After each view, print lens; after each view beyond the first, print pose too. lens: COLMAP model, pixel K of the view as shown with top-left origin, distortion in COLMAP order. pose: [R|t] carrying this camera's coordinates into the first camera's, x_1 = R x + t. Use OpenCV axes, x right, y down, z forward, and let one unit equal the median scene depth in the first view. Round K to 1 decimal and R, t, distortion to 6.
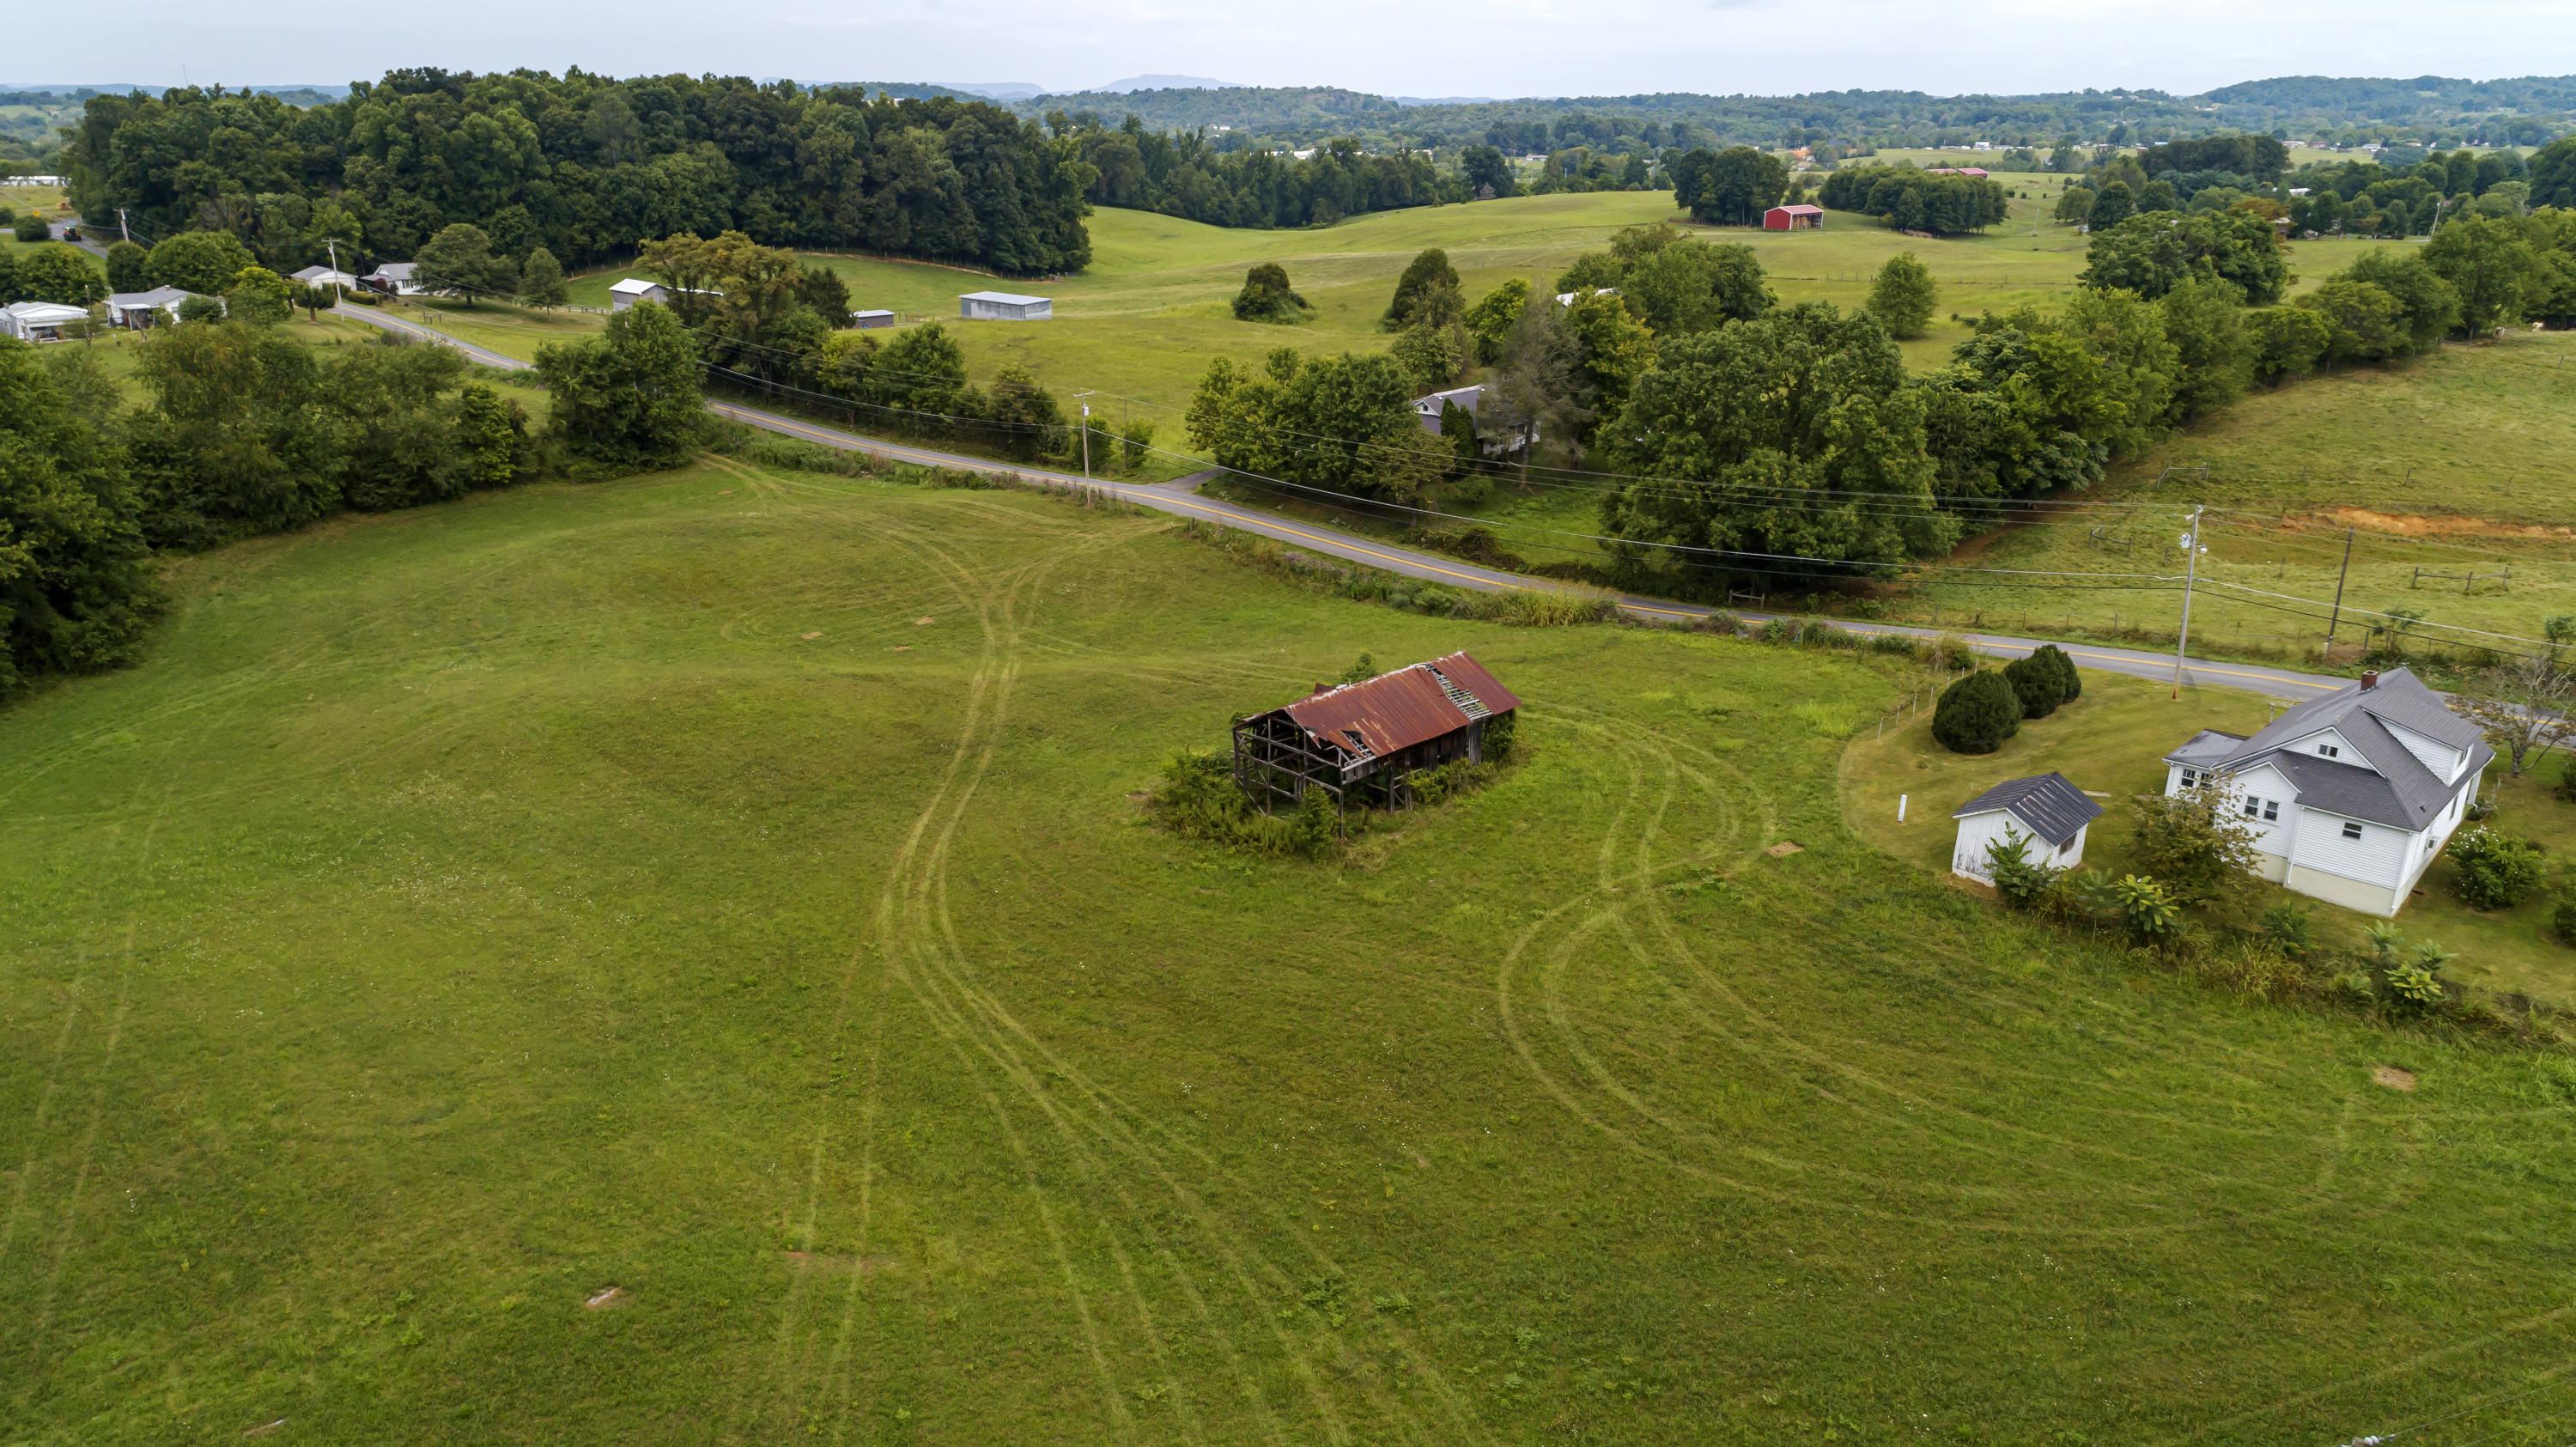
lens RADIAL K [[1724.8, 0, 1290.4], [0, 1724.8, 717.3], [0, 0, 1]] dist [0.020135, 0.006407]
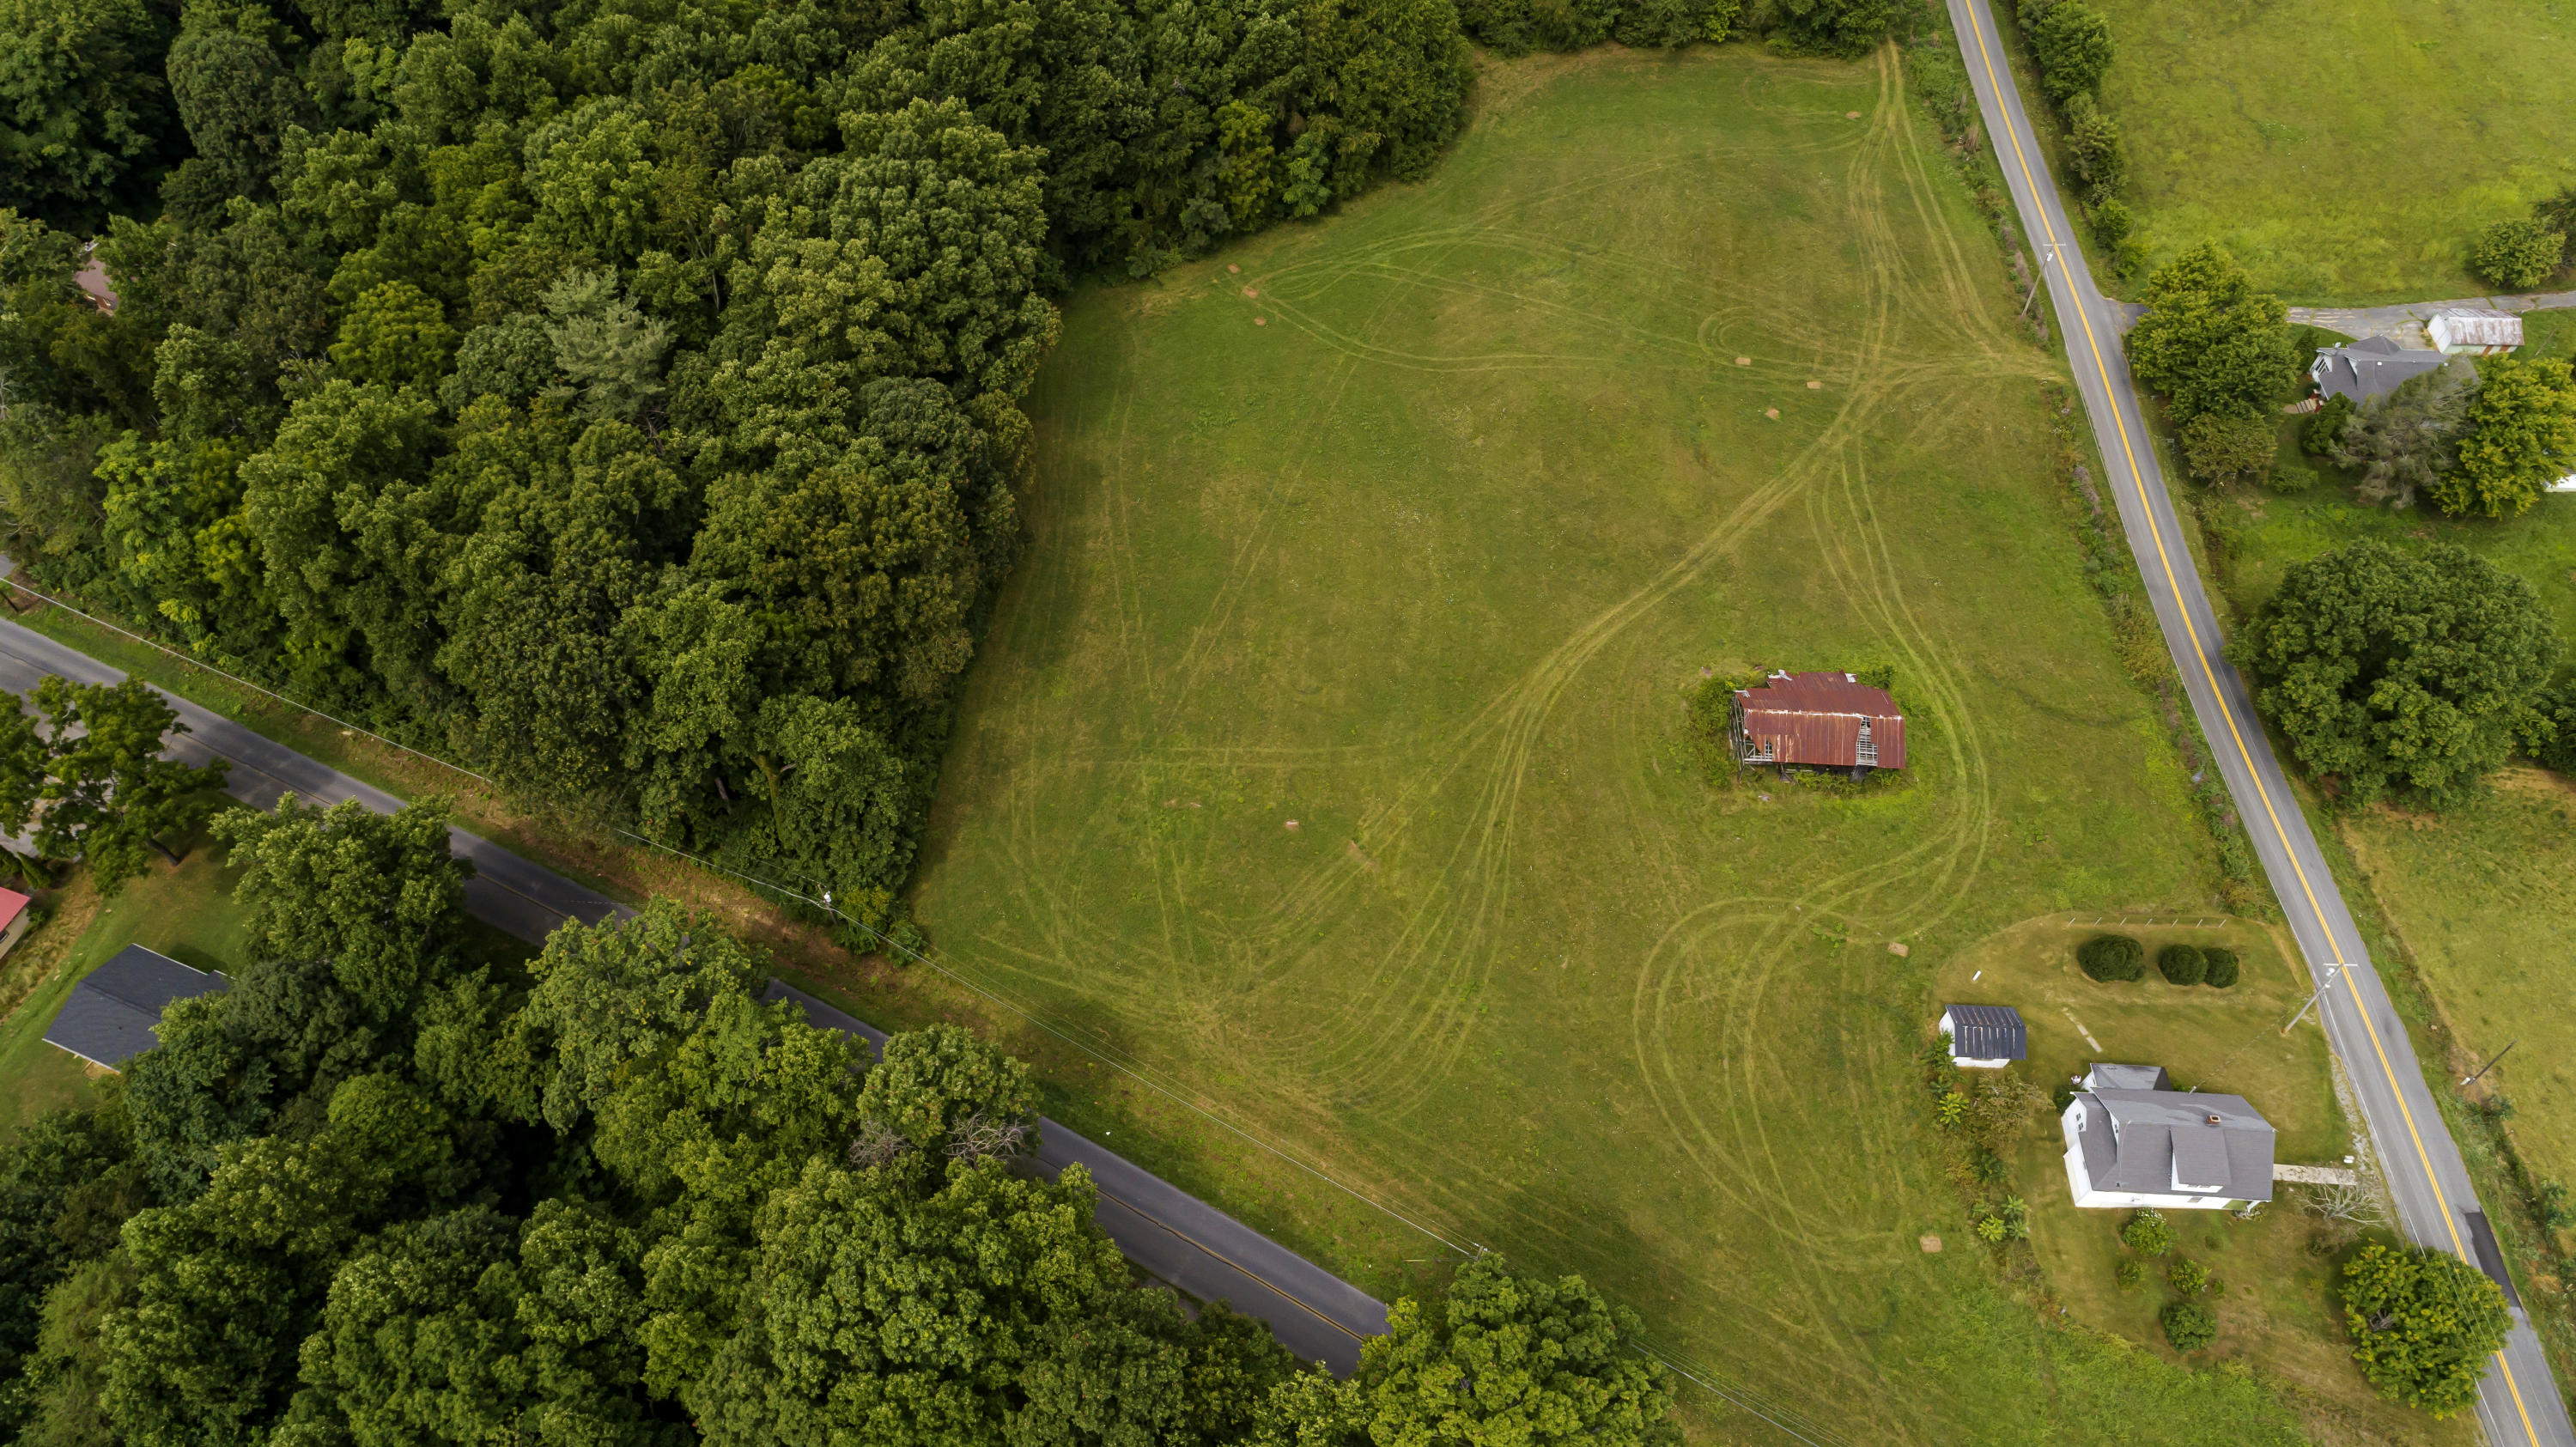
lens RADIAL K [[1724.8, 0, 1290.4], [0, 1724.8, 717.3], [0, 0, 1]] dist [0.020135, 0.006407]
pose [[0.660072, 0.605797, -0.444202, 0.261366], [-0.262364, 0.739996, 0.619331, -0.530816], [0.703897, -0.292260, 0.647389, -0.278659]]
